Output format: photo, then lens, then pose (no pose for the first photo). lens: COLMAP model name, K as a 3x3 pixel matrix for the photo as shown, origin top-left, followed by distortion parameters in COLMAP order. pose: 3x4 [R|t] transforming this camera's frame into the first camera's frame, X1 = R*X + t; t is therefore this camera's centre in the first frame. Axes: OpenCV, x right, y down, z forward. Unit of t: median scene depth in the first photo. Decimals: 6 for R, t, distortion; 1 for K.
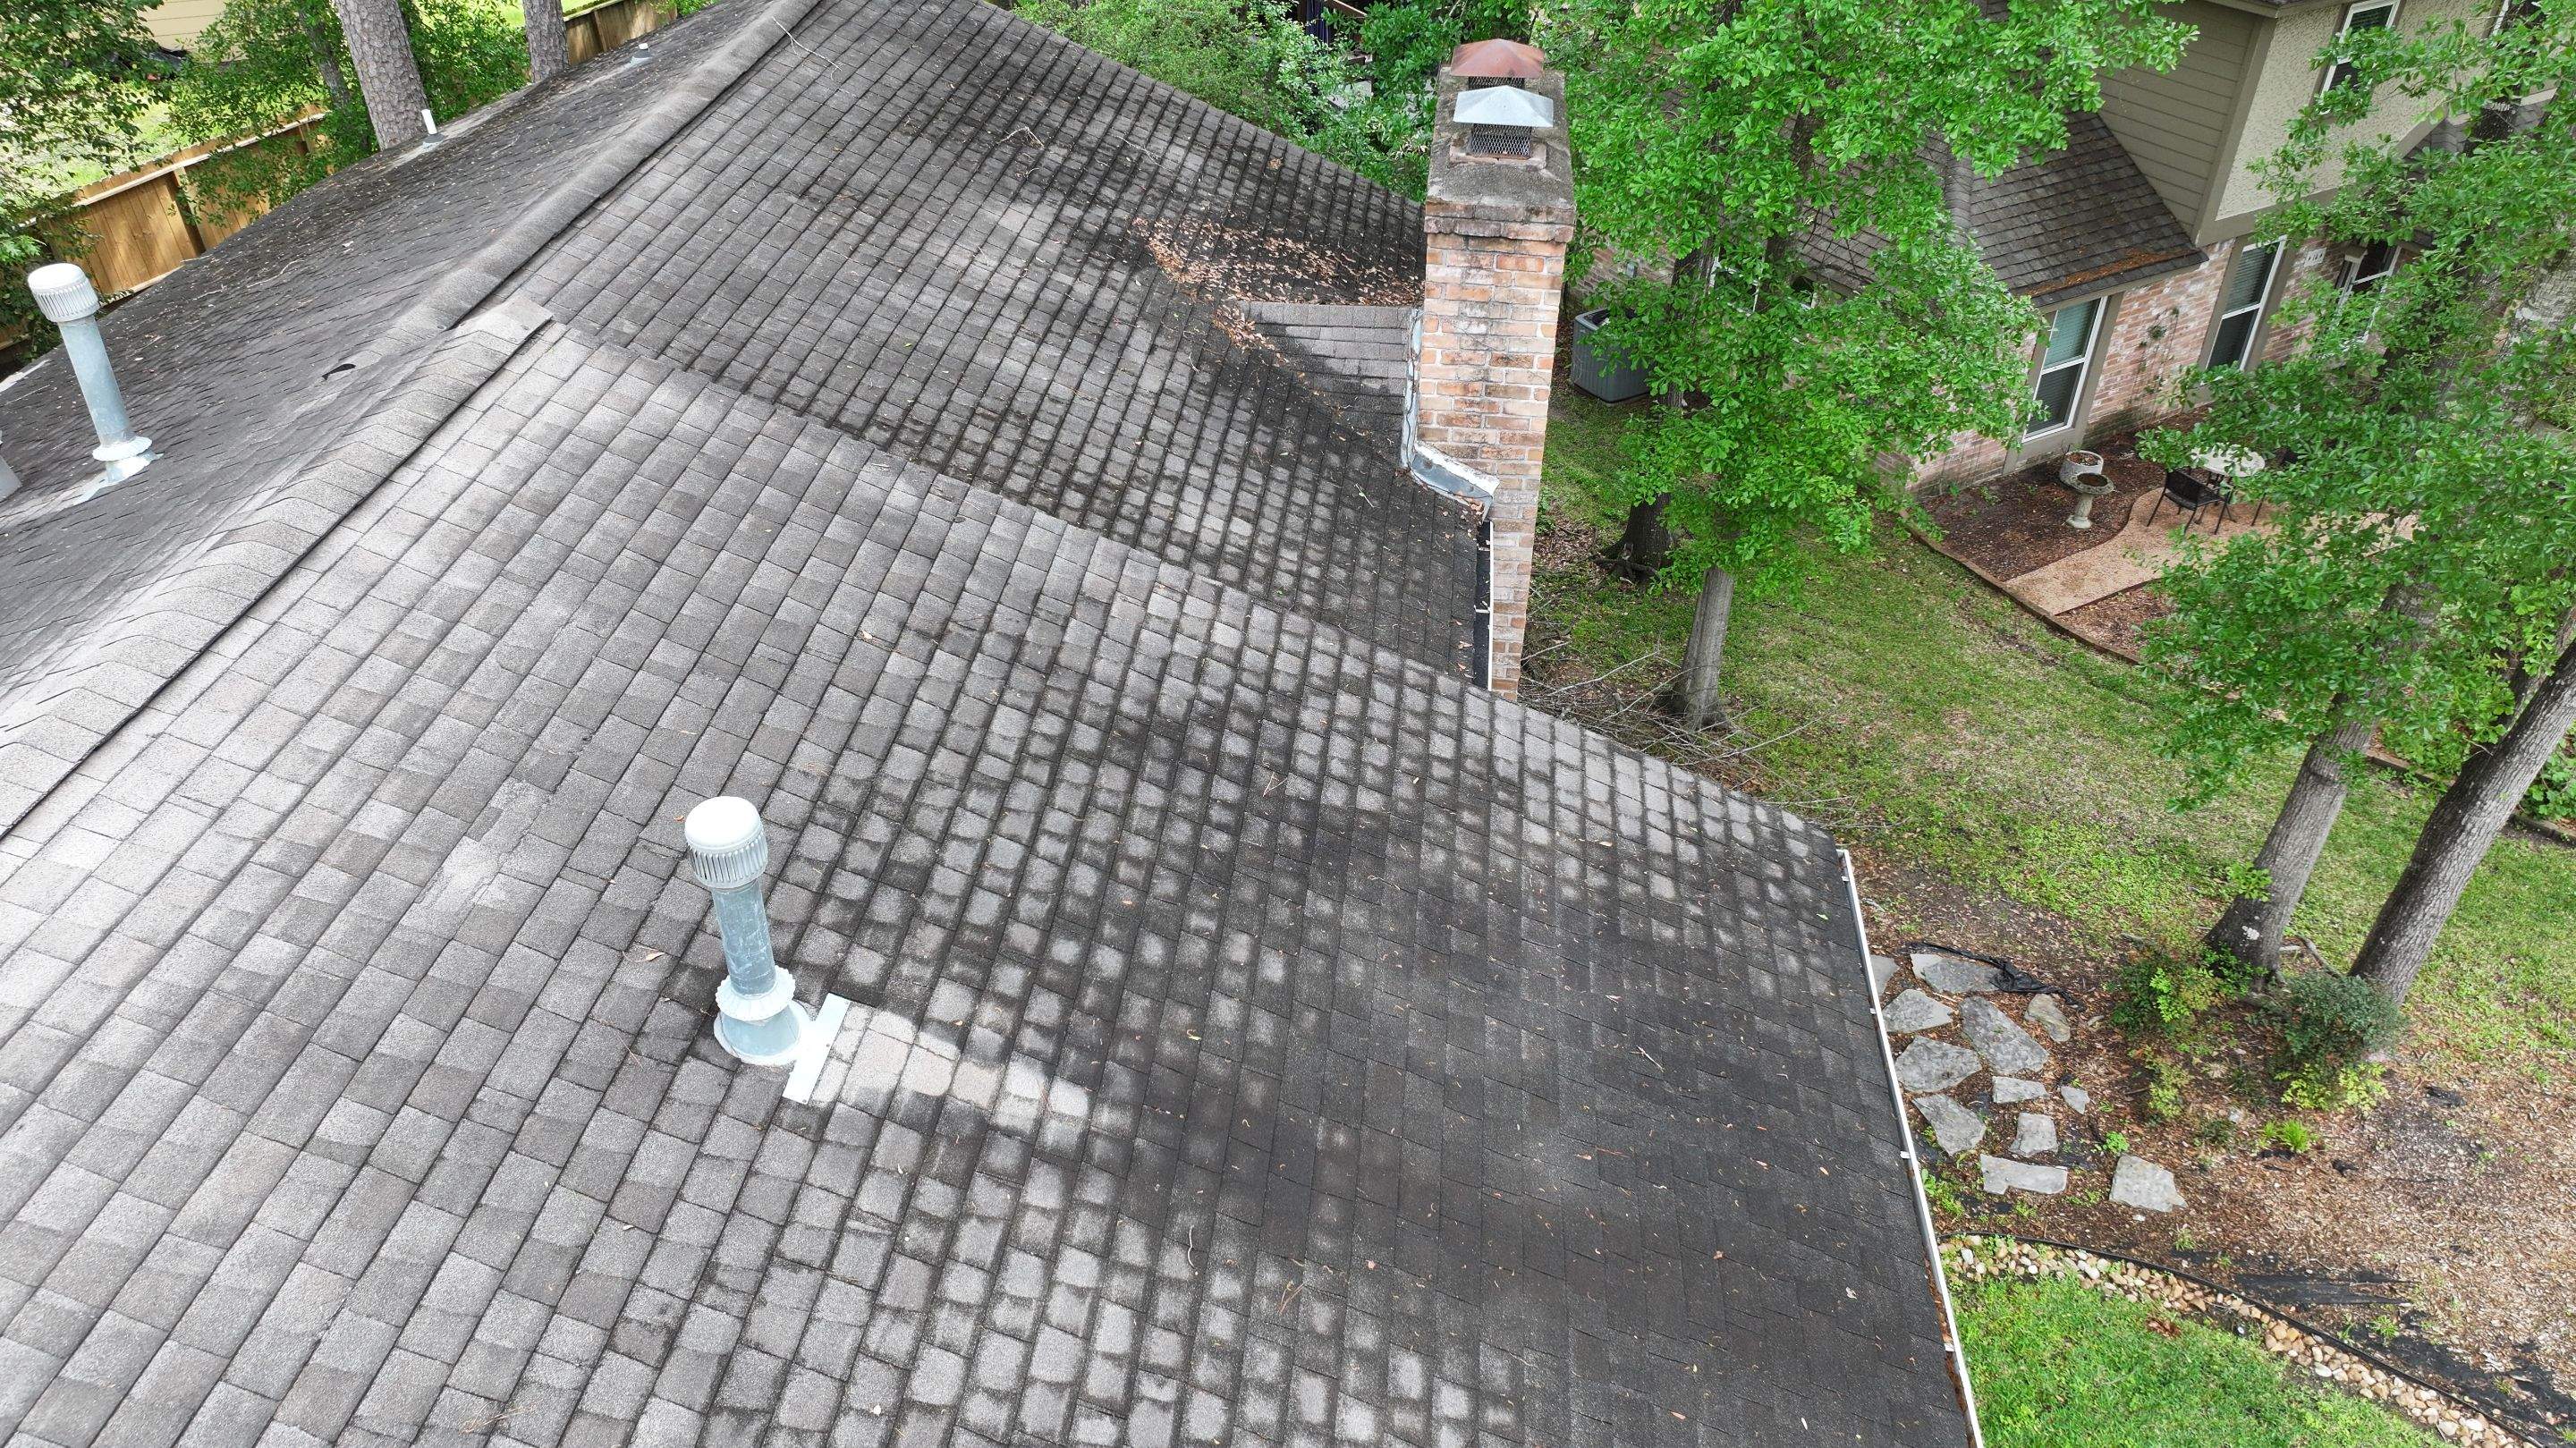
lens RADIAL K [[1829.5, 0, 1286.5], [0, 1829.5, 734.2], [0, 0, 1]] dist [0.005956, 0.014672]
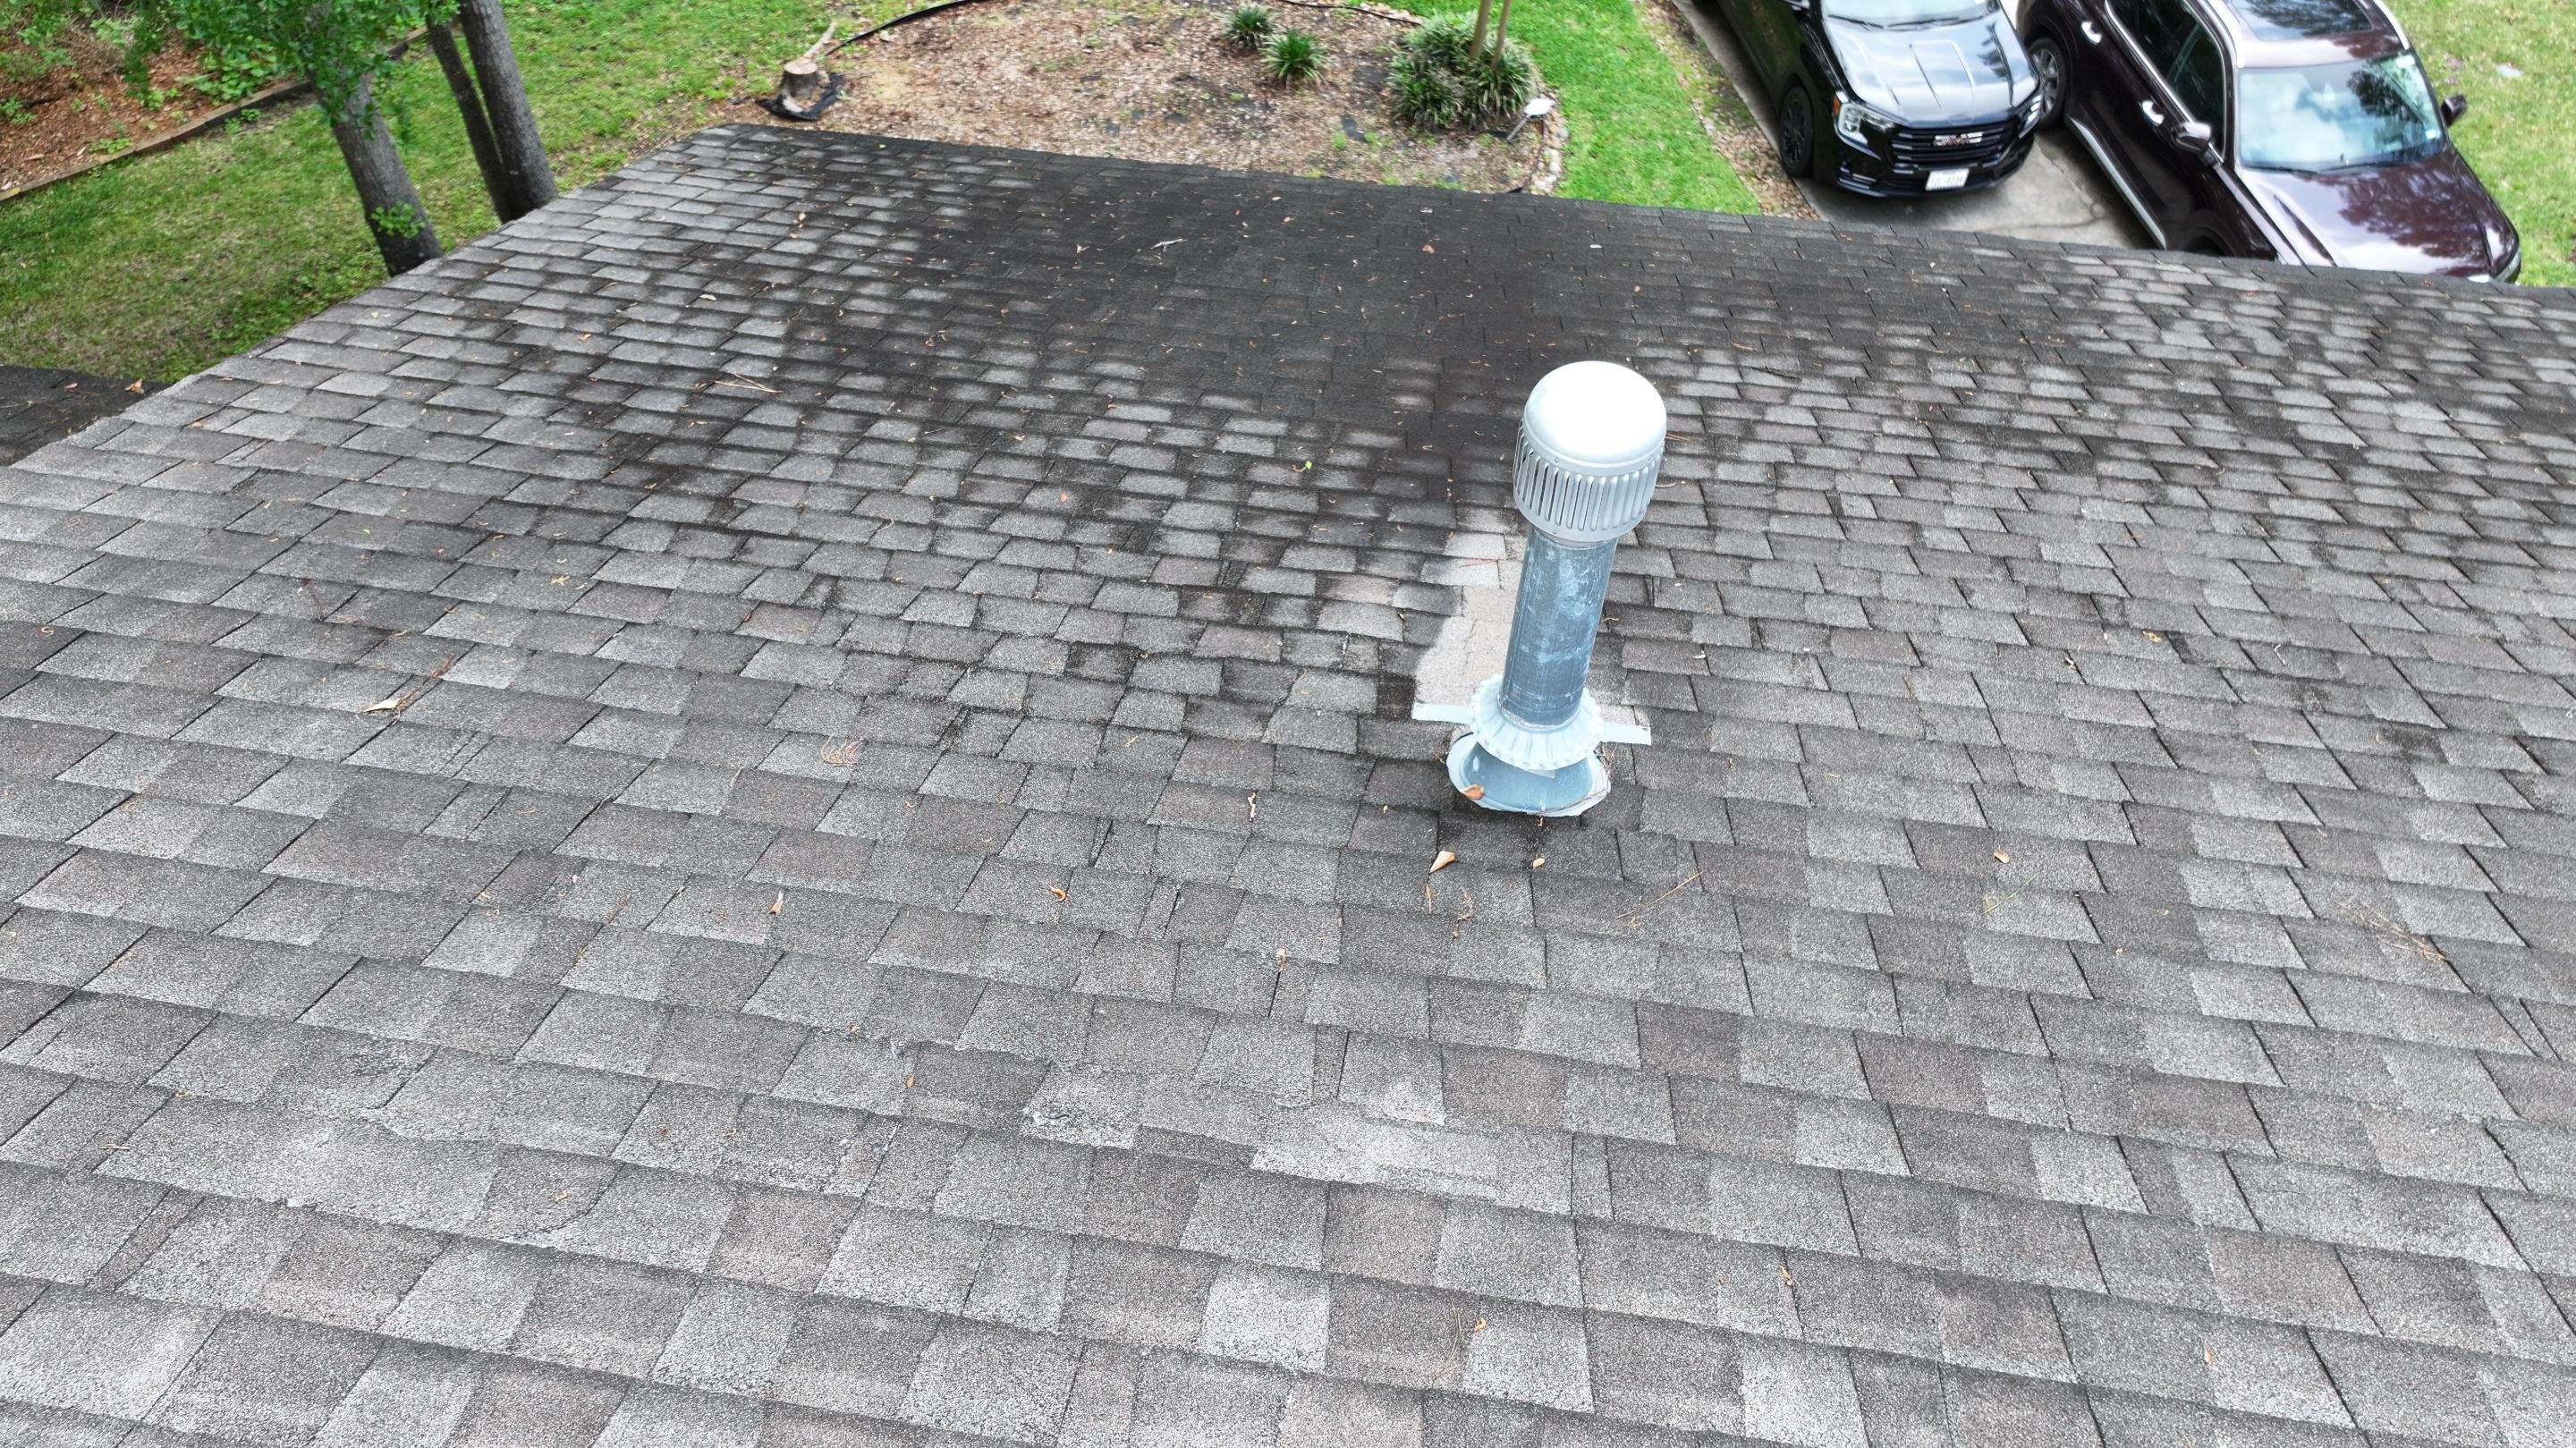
lens RADIAL K [[1829.5, 0, 1292.2], [0, 1829.5, 725.8], [0, 0, 1]] dist [0.005956, 0.014672]
pose [[0.042449, -0.783968, 0.619349, -0.574746], [0.590755, 0.519625, 0.617250, -0.224420], [-0.805733, 0.339682, 0.485191, 0.701791]]
